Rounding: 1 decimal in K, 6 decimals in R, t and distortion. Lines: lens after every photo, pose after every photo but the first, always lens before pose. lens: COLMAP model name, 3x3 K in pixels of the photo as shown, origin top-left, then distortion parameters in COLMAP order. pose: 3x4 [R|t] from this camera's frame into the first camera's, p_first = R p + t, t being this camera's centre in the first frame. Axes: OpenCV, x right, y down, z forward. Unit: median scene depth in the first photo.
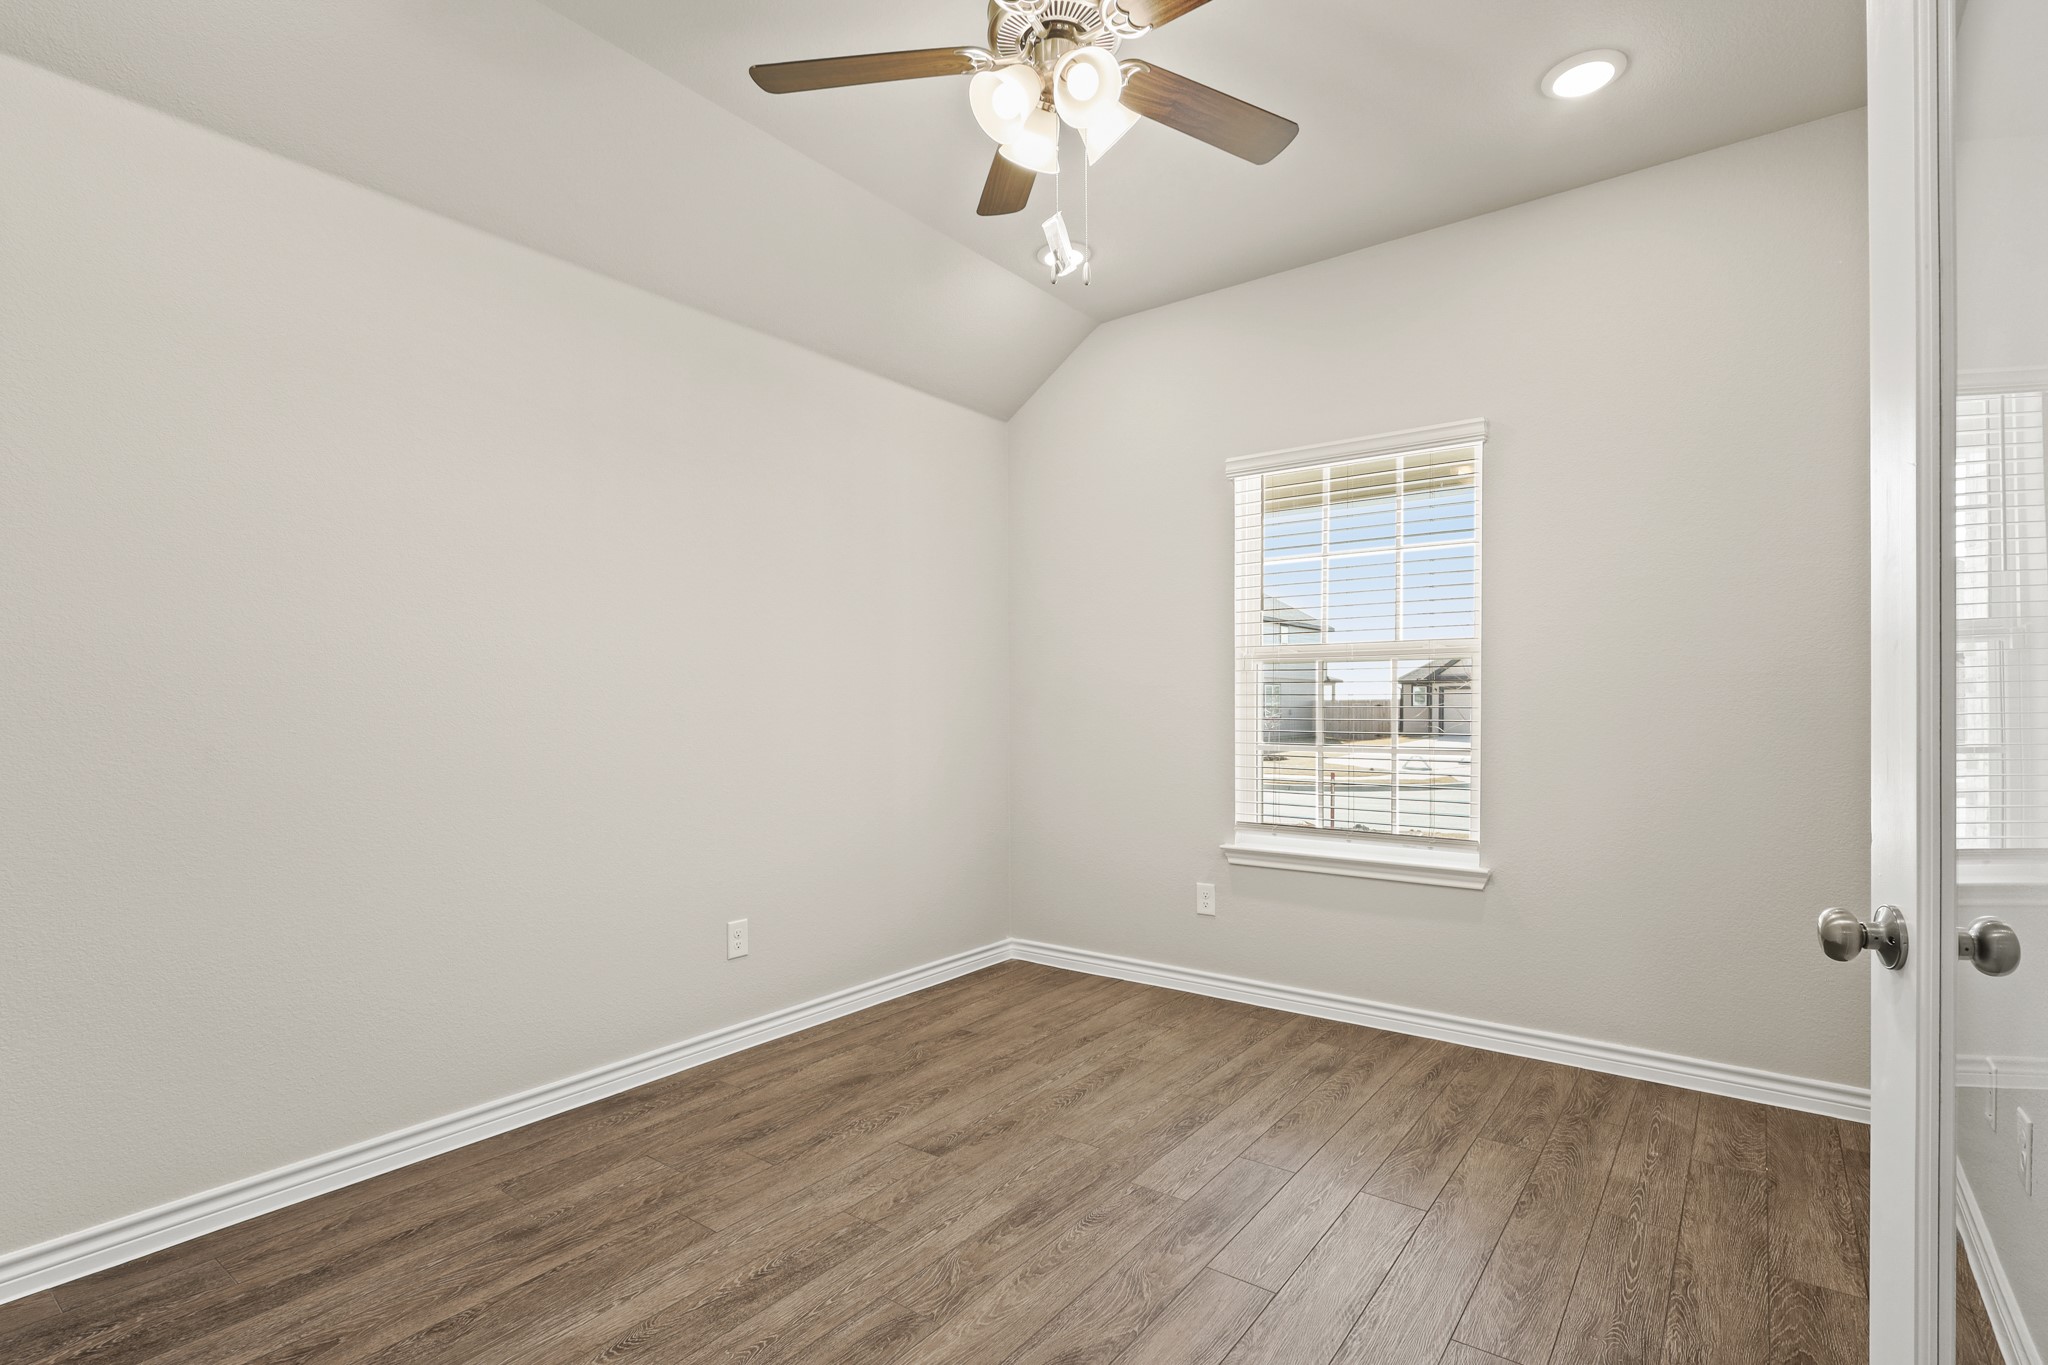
lens RADIAL K [[976.2, 0, 1031.0], [0, 976.2, 721.2], [0, 0, 1]] dist [0.001963, 0.001776]
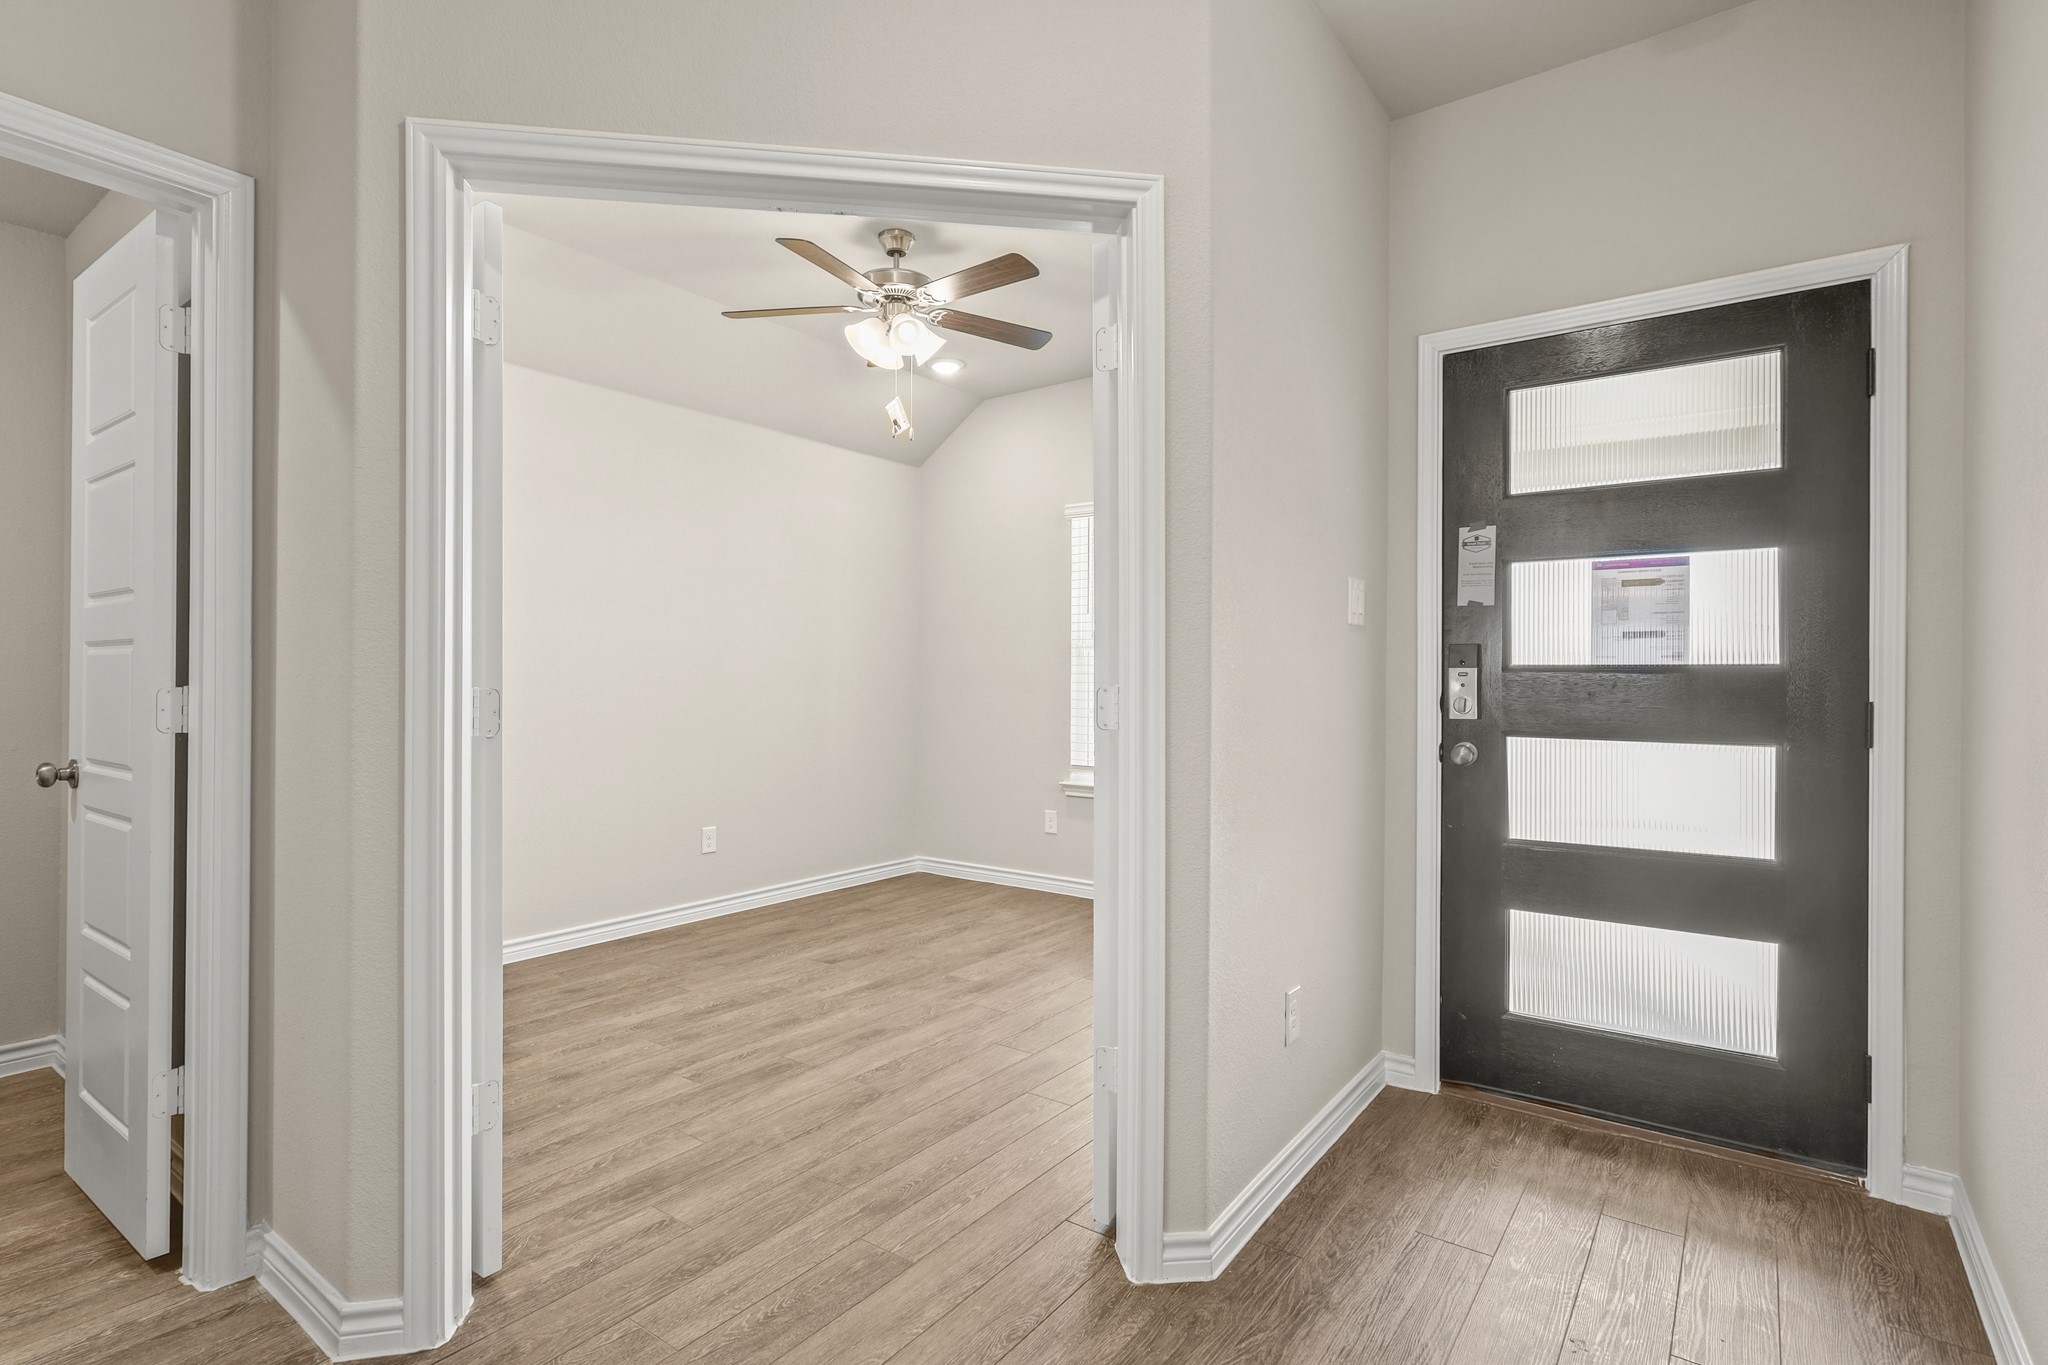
lens RADIAL K [[976.2, 0, 1022.7], [0, 976.2, 676.0], [0, 0, 1]] dist [0.001963, 0.001776]
pose [[0.999938, 0.008432, 0.007312, 0.193044], [-0.008292, 0.999787, -0.018915, 0.004196], [-0.007470, 0.018853, 0.999794, -0.576339]]
